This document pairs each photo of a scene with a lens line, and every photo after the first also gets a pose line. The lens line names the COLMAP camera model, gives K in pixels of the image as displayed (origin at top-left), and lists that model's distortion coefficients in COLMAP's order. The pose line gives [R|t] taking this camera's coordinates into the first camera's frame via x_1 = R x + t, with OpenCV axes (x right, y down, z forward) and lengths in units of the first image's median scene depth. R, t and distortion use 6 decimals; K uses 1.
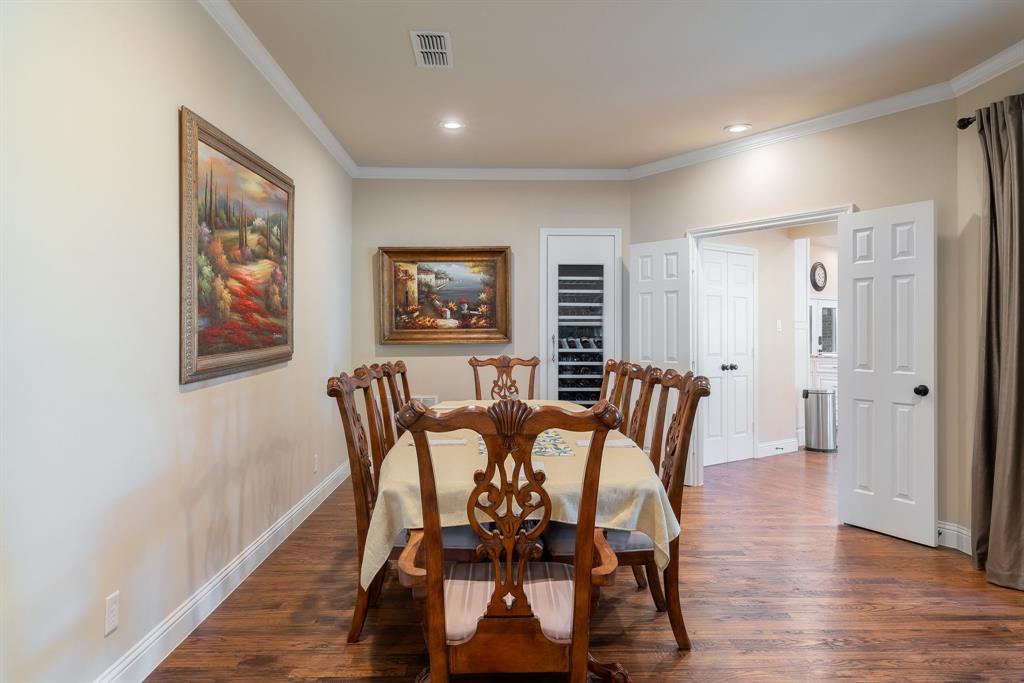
lens RADIAL K [[661.0, 0, 510.7], [0, 661.0, 339.8], [0, 0, 1]] dist [-0.000075, -0.000032]
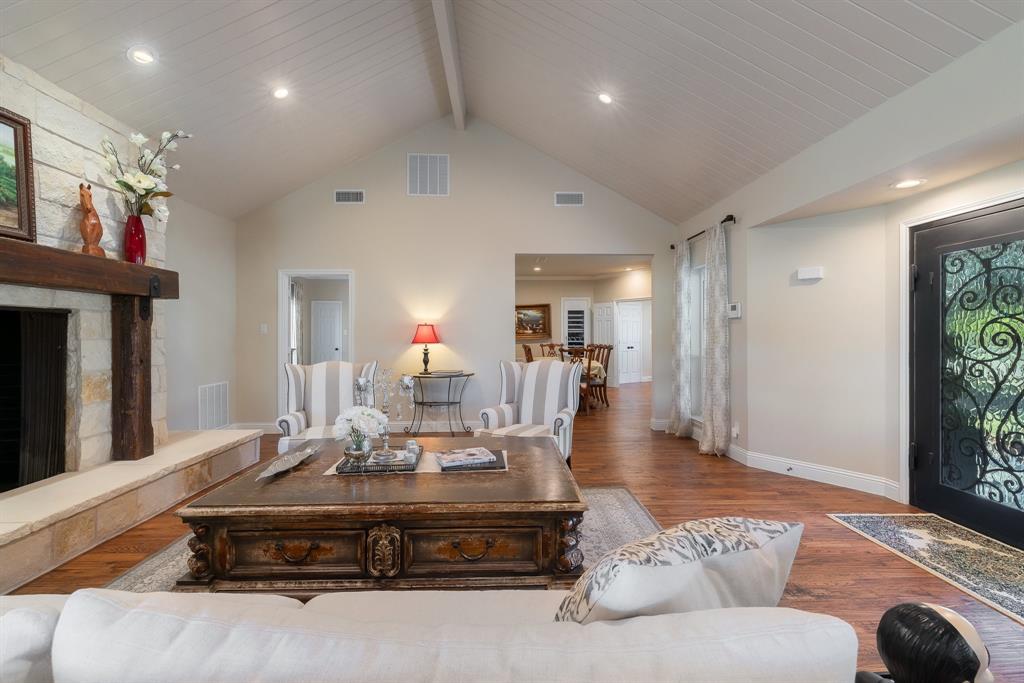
lens RADIAL K [[460.6, 0, 514.4], [0, 460.6, 336.0], [0, 0, 1]] dist [-0.000766, -0.000024]
pose [[0.999779, -0.004353, 0.020584, -0.195590], [0.004446, 0.999980, -0.004481, 0.001358], [-0.020564, 0.004572, 0.999778, -0.946481]]
